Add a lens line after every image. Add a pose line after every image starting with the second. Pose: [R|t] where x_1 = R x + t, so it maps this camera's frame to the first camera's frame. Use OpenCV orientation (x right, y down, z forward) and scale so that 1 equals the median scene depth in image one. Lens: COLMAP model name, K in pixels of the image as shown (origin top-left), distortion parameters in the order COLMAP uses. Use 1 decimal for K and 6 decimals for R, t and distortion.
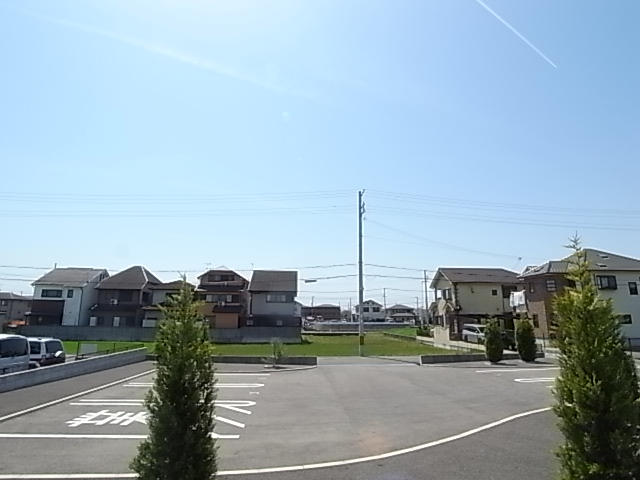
lens RADIAL K [[365.7, 0, 320.0], [0, 365.7, 240.0], [0, 0, 1]] dist [-0.051539, -0.000246]
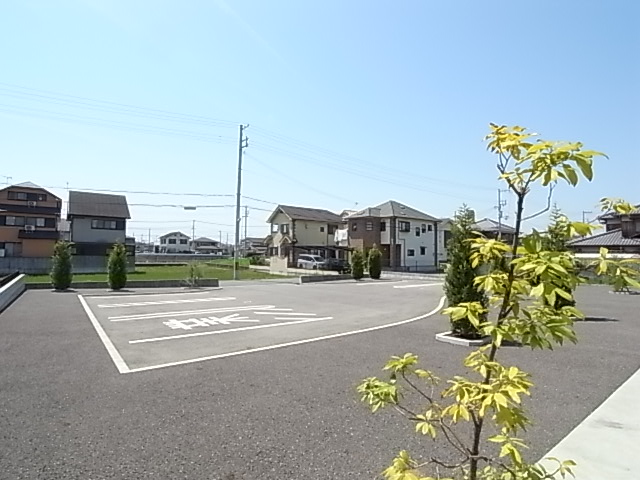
lens RADIAL K [[365.7, 0, 320.0], [0, 365.7, 240.0], [0, 0, 1]] dist [-0.051539, -0.000246]
pose [[0.840389, 0.028838, 0.541216, -0.176780], [-0.124170, 0.982268, 0.140469, 0.009653], [-0.527569, -0.185251, 0.829068, -0.014435]]
